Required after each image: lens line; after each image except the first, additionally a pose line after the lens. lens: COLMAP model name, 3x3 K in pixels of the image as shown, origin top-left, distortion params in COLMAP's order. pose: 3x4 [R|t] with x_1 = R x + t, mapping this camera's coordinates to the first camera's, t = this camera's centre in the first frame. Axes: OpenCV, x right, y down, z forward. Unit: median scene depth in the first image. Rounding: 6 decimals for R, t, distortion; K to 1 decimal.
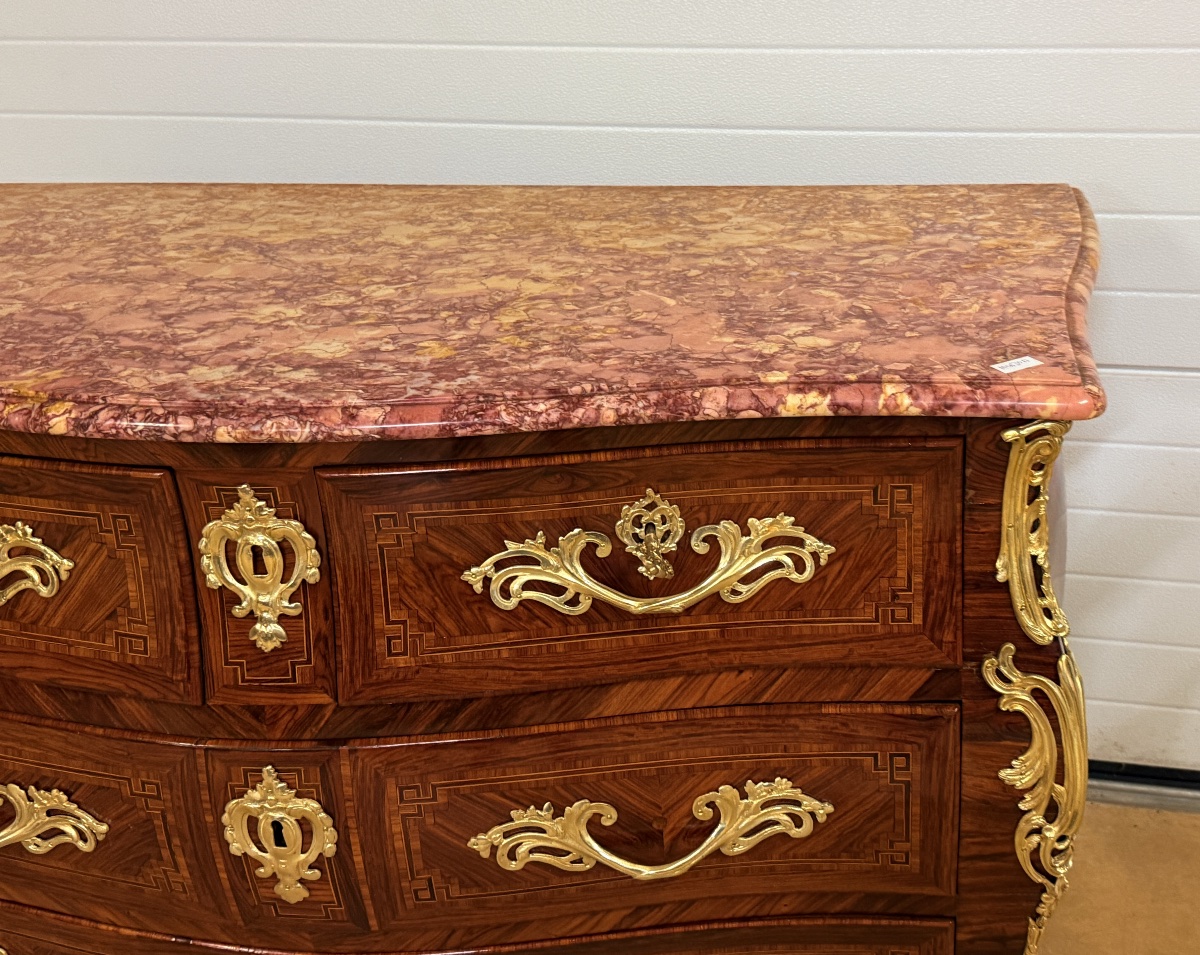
lens RADIAL K [[1424.6, 0, 749.5], [0, 1424.6, 405.7], [0, 0, 1]] dist [0.194050, -0.425948]
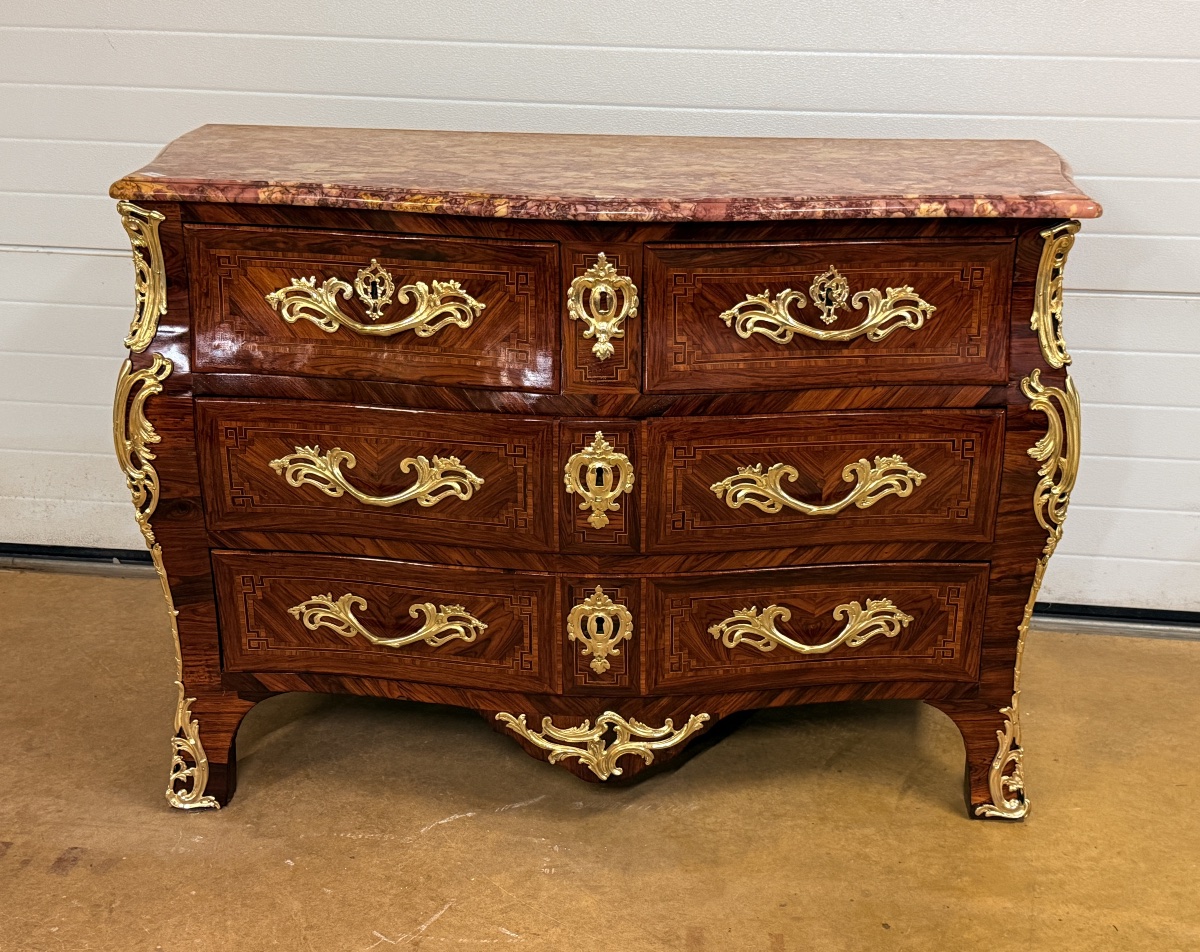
lens RADIAL K [[1661.5, 0, 658.2], [0, 1661.5, 506.4], [0, 0, 1]] dist [0.153312, -0.093048]
pose [[0.995773, 0.011735, 0.091097, -0.438279], [-0.007173, 0.998711, -0.050246, 0.431282], [-0.091569, 0.049380, 0.994574, -0.899251]]
